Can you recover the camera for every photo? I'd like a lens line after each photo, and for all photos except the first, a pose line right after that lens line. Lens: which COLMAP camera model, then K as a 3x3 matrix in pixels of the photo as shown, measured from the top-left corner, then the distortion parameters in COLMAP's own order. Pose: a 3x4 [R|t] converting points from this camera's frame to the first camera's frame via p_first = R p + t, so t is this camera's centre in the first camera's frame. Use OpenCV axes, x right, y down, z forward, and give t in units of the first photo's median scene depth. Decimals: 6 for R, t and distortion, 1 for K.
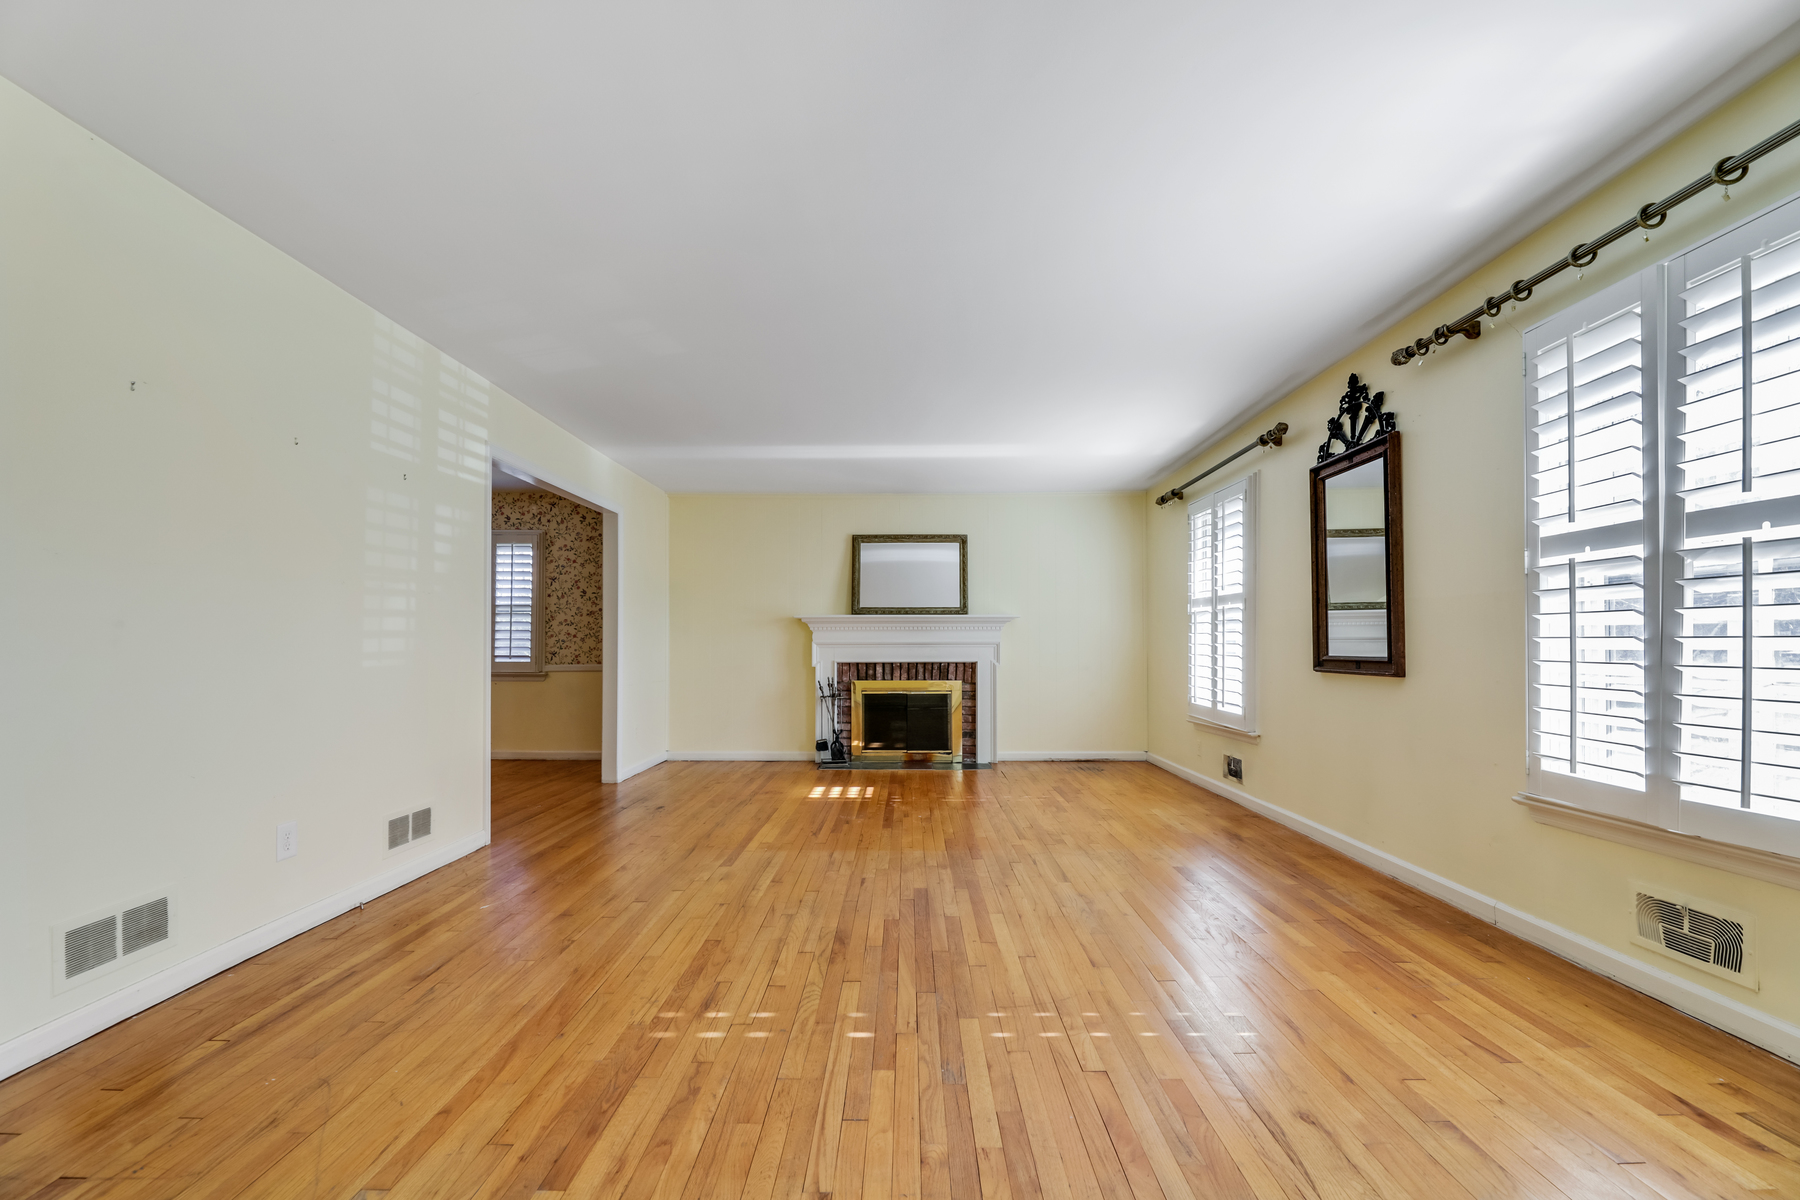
lens RADIAL K [[740.9, 0, 896.6], [0, 740.9, 648.4], [0, 0, 1]] dist [0.001415, -0.005217]
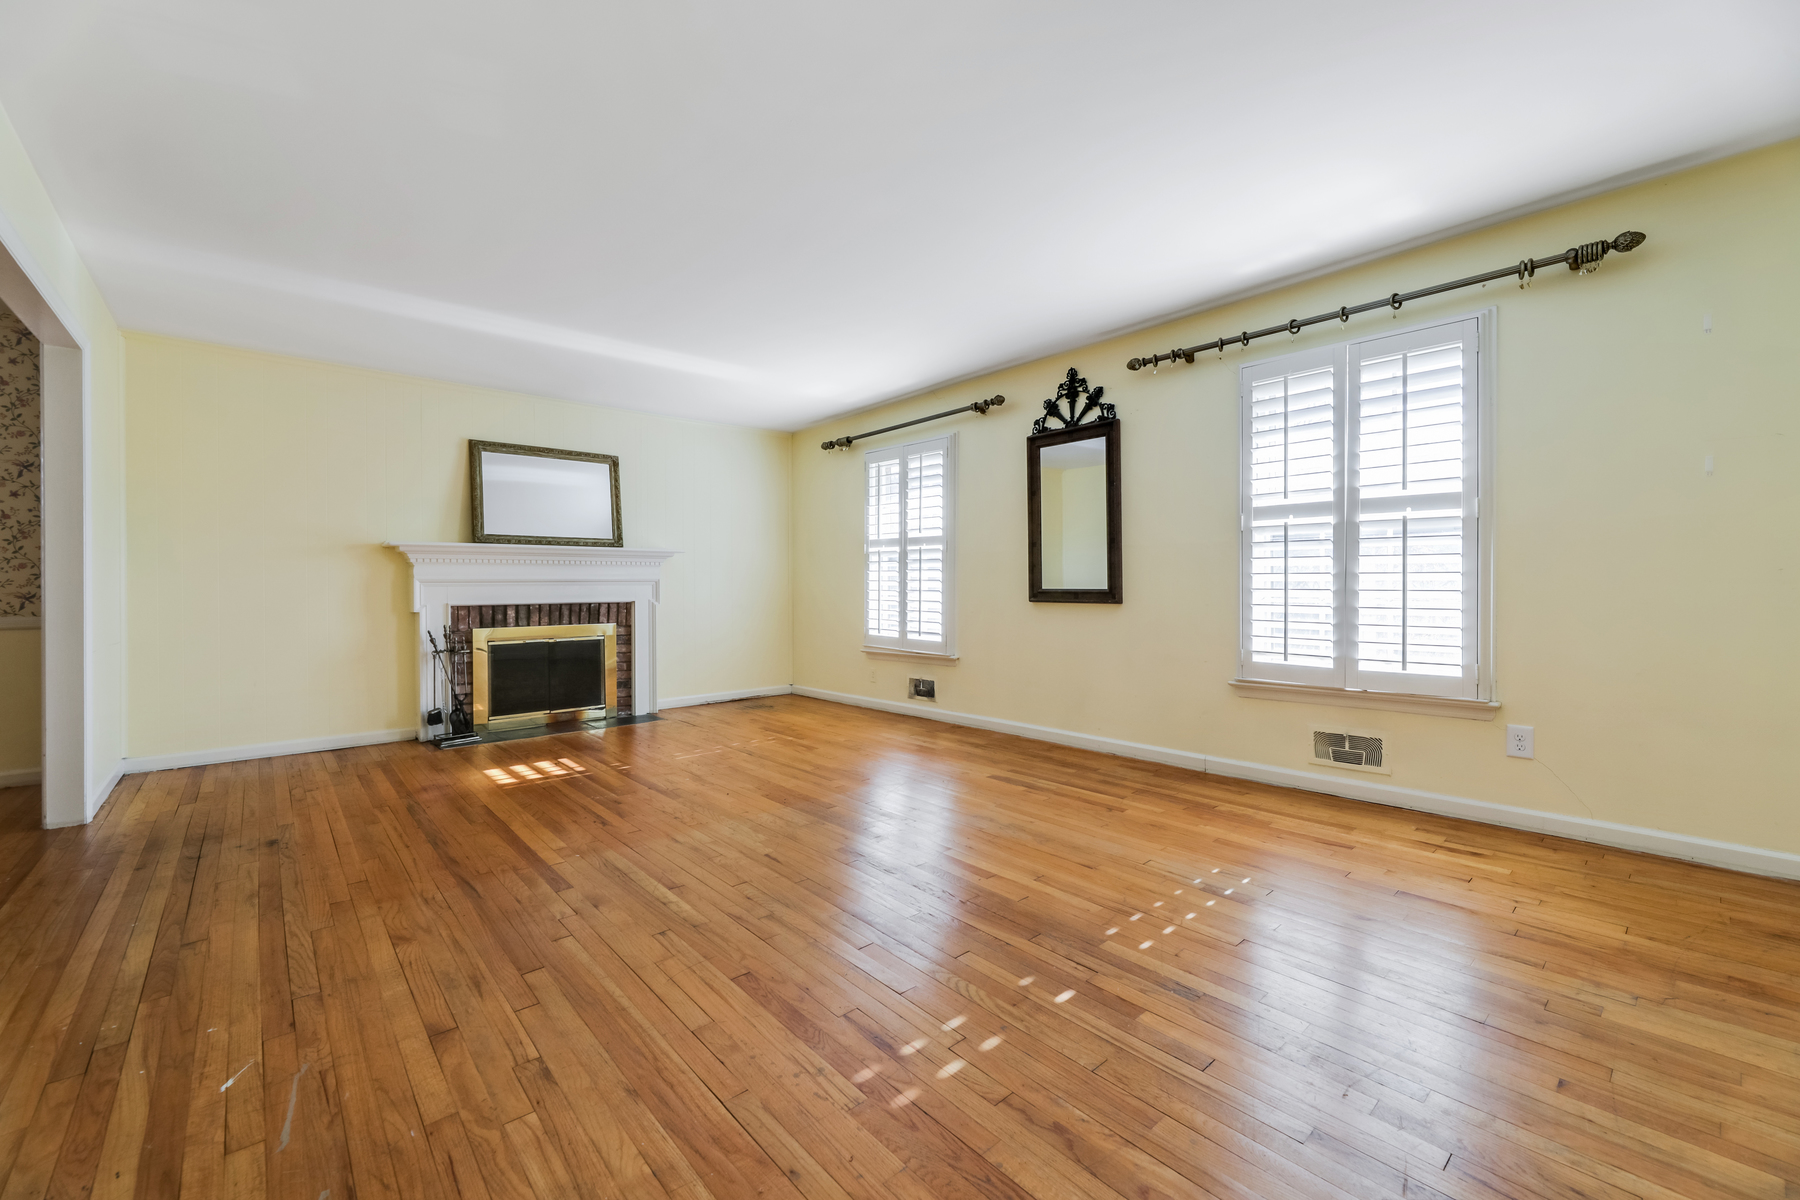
lens RADIAL K [[729.8, 0, 895.1], [0, 729.8, 598.4], [0, 0, 1]] dist [0.002388, -0.004496]
pose [[0.741461, -0.015425, 0.670819, -0.422369], [0.006579, 0.999855, 0.015720, 0.004632], [-0.670964, -0.007243, 0.741455, 0.245253]]
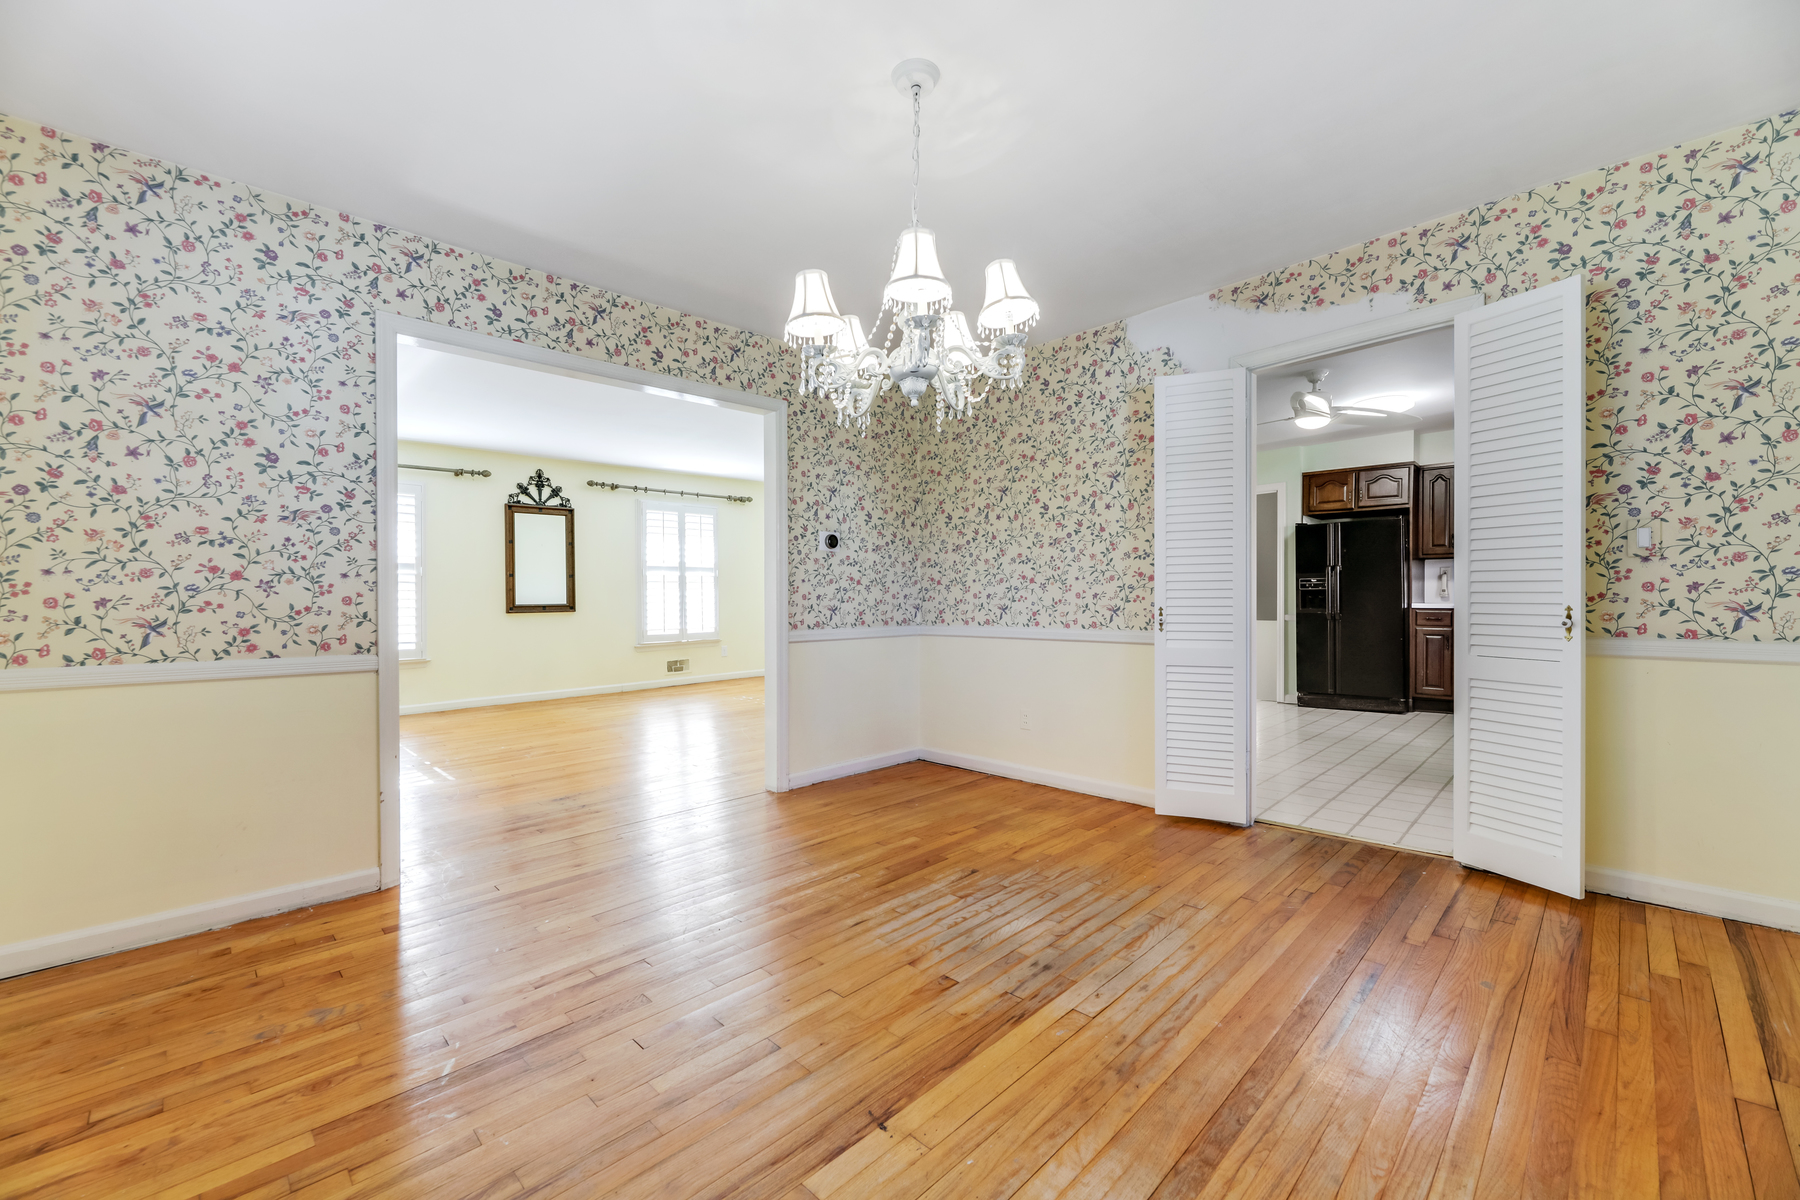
lens RADIAL K [[729.8, 0, 895.1], [0, 729.8, 598.4], [0, 0, 1]] dist [0.002388, -0.004496]
pose [[-0.720304, 0.005123, 0.693640, -1.407708], [0.014084, 0.999875, 0.007241, -0.005942], [-0.693516, 0.014985, -0.720286, 1.643696]]
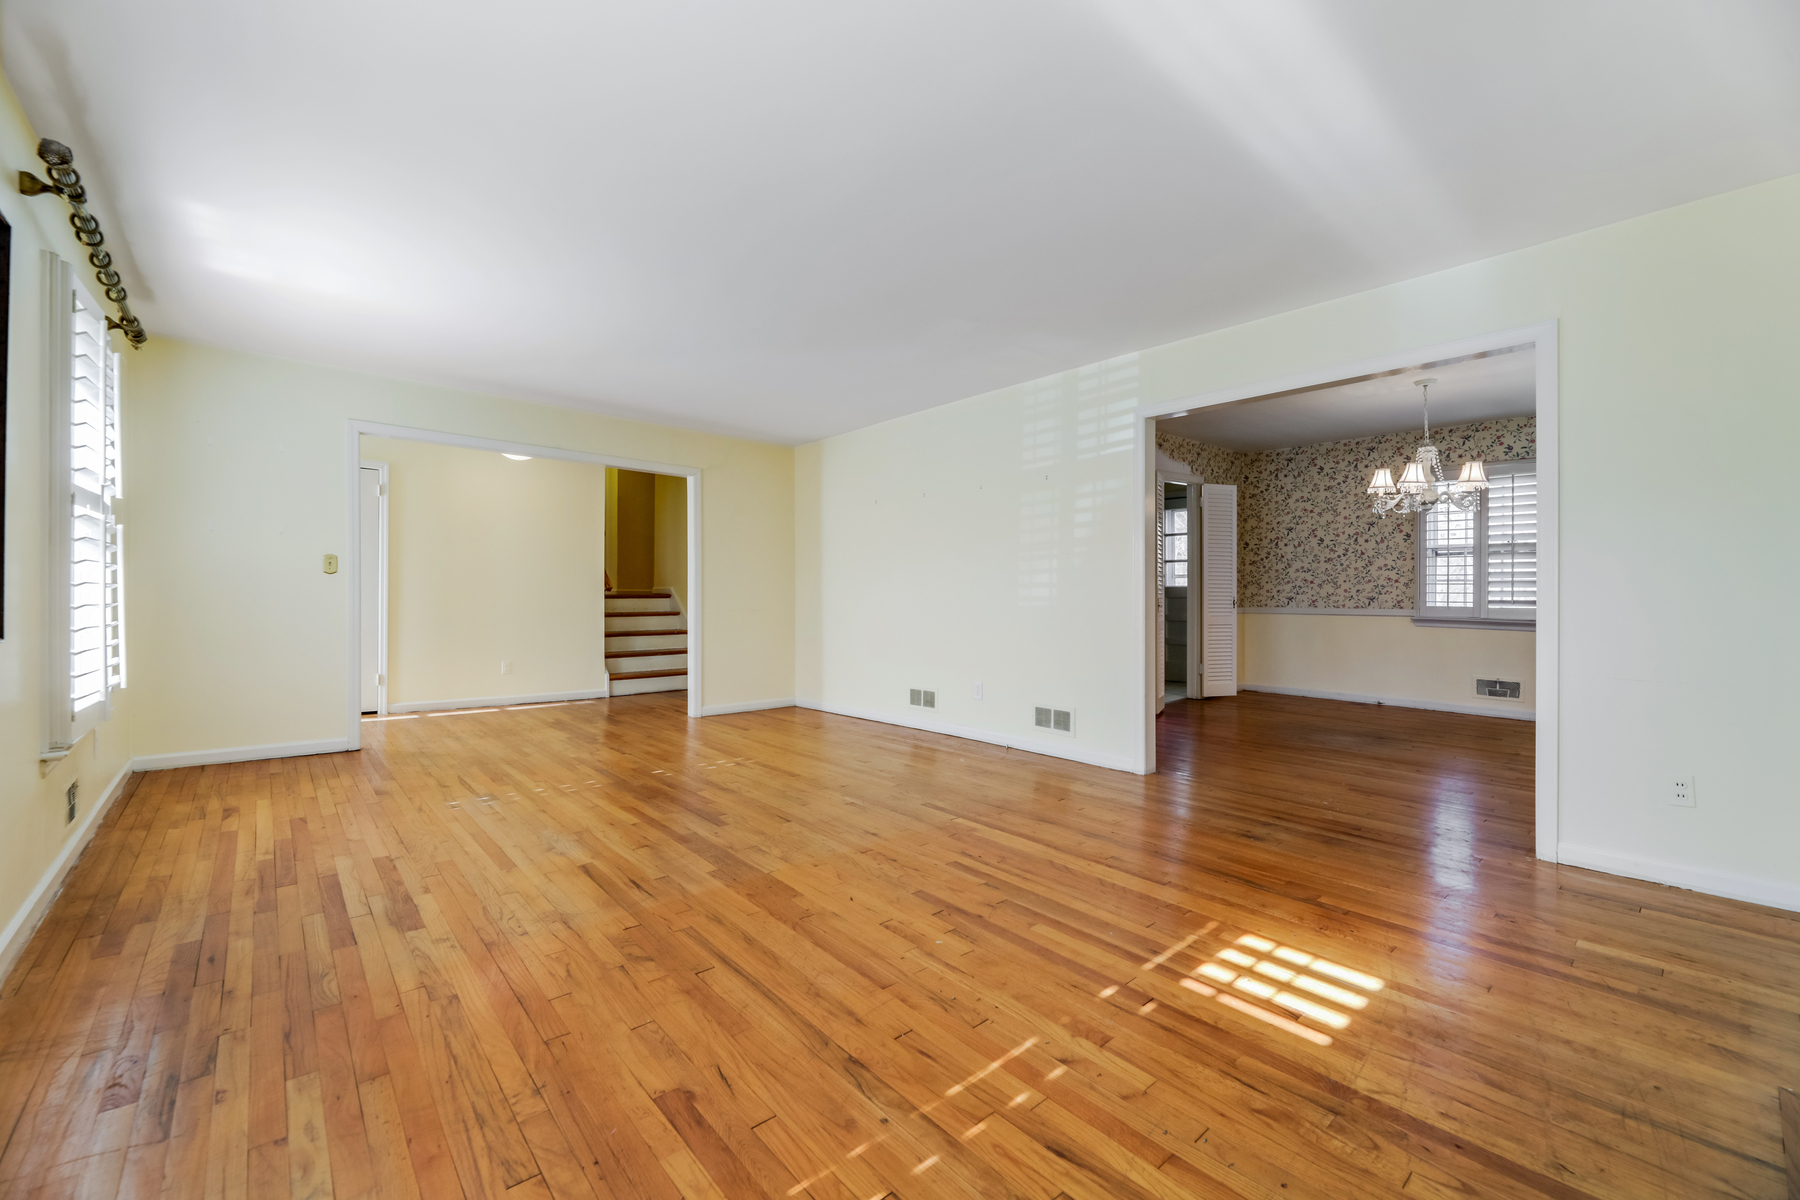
lens RADIAL K [[729.8, 0, 895.1], [0, 729.8, 598.4], [0, 0, 1]] dist [0.002388, -0.004496]
pose [[-0.744439, 0.004804, -0.667673, 0.444683], [-0.004754, 0.999911, 0.012495, -0.007774], [0.667673, 0.012476, -0.744350, 1.586649]]
